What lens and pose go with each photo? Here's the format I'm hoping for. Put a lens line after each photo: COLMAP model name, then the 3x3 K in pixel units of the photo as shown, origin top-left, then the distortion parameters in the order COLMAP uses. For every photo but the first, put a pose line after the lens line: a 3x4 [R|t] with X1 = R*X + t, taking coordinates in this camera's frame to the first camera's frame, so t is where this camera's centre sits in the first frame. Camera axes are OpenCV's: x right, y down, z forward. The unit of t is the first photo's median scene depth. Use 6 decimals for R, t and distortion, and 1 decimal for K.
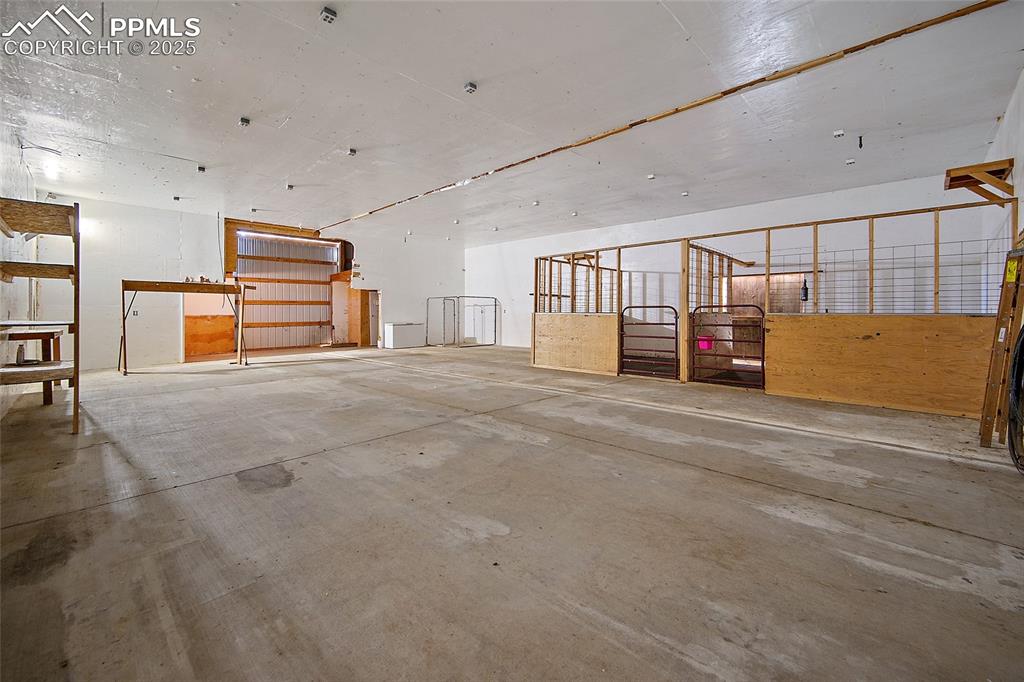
lens RADIAL K [[411.7, 0, 509.2], [0, 411.7, 328.7], [0, 0, 1]] dist [0.000133, -0.000180]
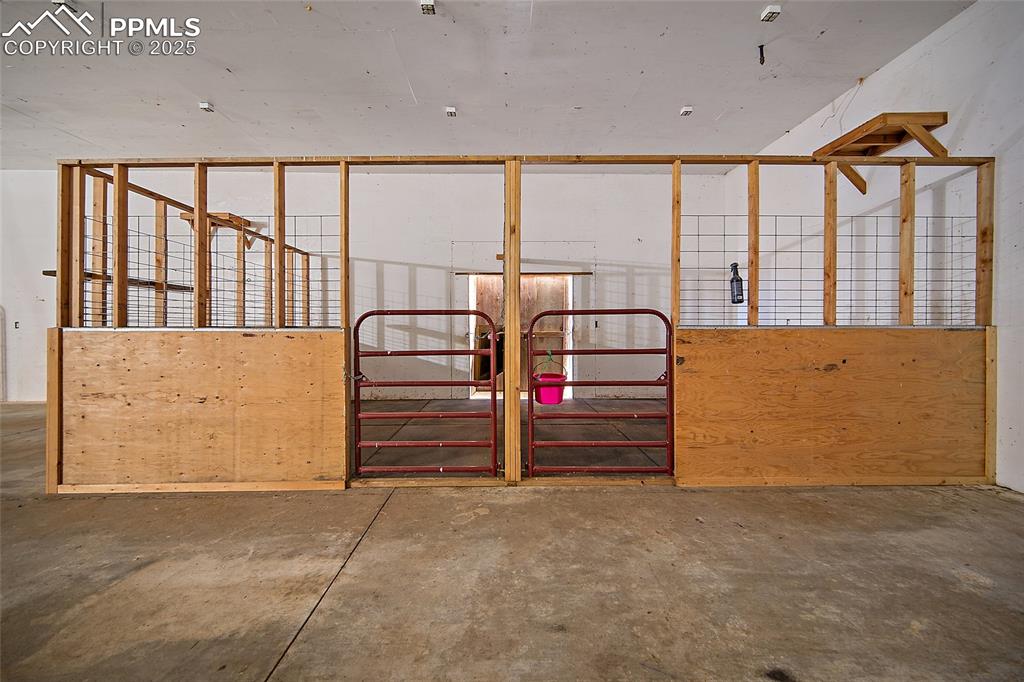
lens RADIAL K [[411.7, 0, 509.2], [0, 411.7, 328.7], [0, 0, 1]] dist [0.000133, -0.000180]
pose [[0.701875, -0.008035, 0.712255, 0.086005], [0.032189, 0.999273, -0.020447, -0.021977], [-0.711573, 0.037278, 0.701623, 0.555334]]
